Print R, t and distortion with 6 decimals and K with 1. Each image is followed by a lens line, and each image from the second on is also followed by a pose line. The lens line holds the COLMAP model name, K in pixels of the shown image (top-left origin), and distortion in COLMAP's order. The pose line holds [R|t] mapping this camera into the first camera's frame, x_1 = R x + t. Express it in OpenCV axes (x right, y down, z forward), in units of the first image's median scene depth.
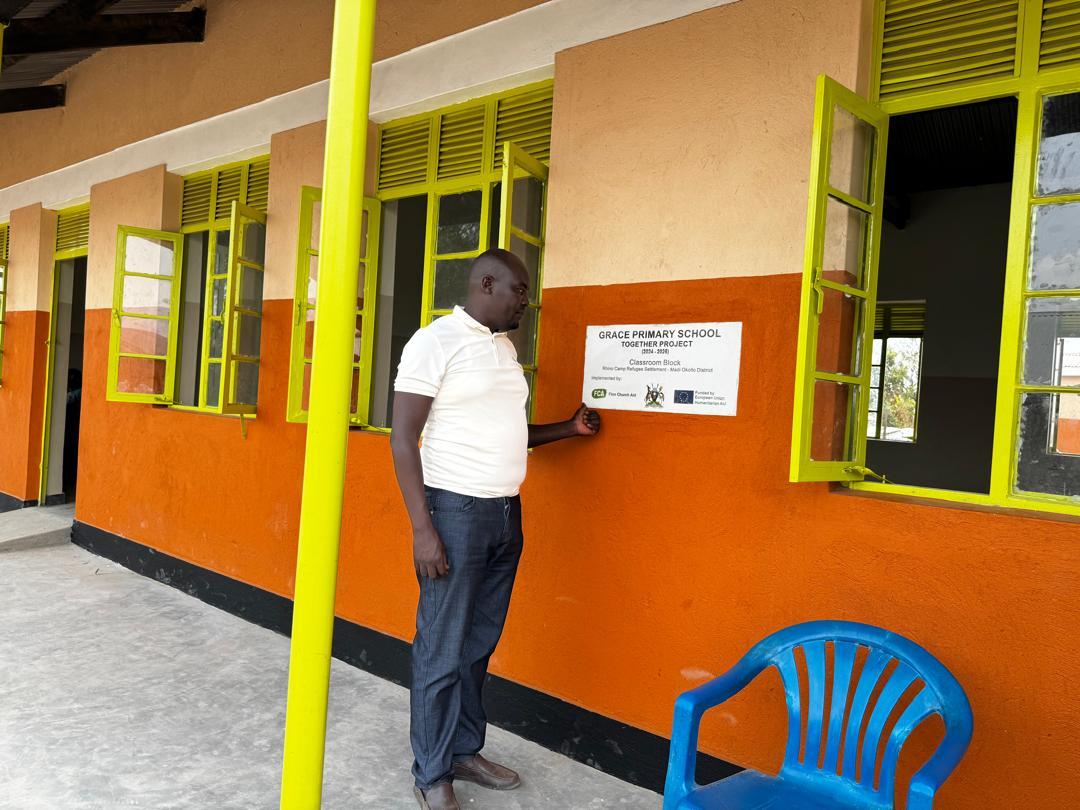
lens RADIAL K [[765.5, 0, 544.8], [0, 765.5, 406.7], [0, 0, 1]] dist [0.025887, -0.032208]
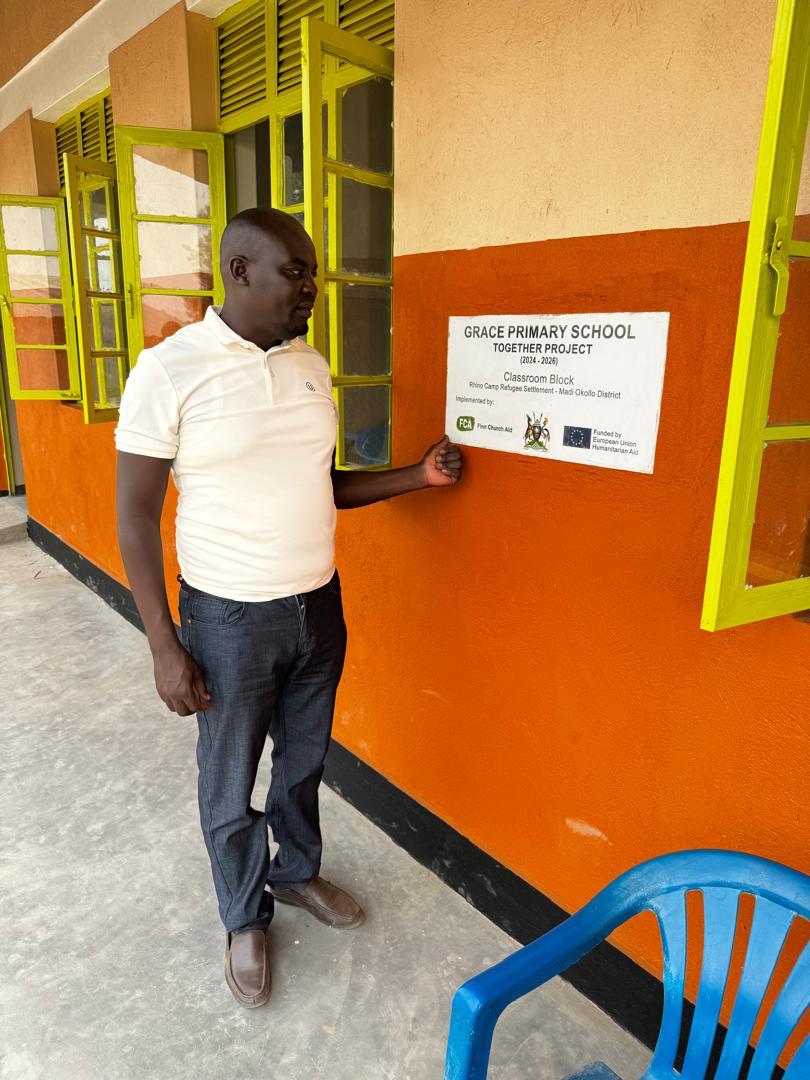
lens RADIAL K [[765.5, 0, 405.7], [0, 765.5, 546.2], [0, 0, 1]] dist [0.025887, -0.032208]
pose [[0.974967, 0.014826, -0.221856, 0.179862], [0.041471, 0.968142, 0.246945, -0.084684], [0.218449, -0.249963, 0.943291, 0.340494]]
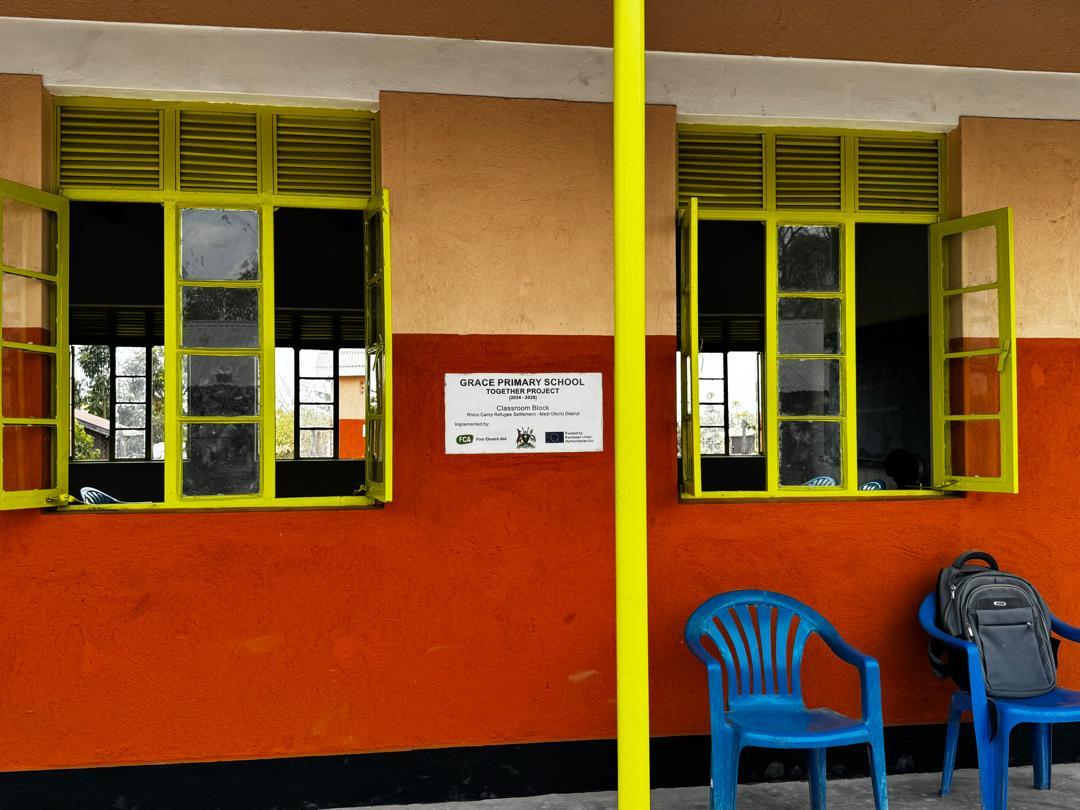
lens RADIAL K [[1007.6, 0, 540.4], [0, 1007.6, 394.5], [0, 0, 1]] dist [0.068311, 0.000000]
pose [[0.678325, -0.038781, 0.733738, -0.906830], [0.054221, 0.998525, 0.002650, -0.079510], [-0.732759, 0.037986, 0.679428, -0.008092]]
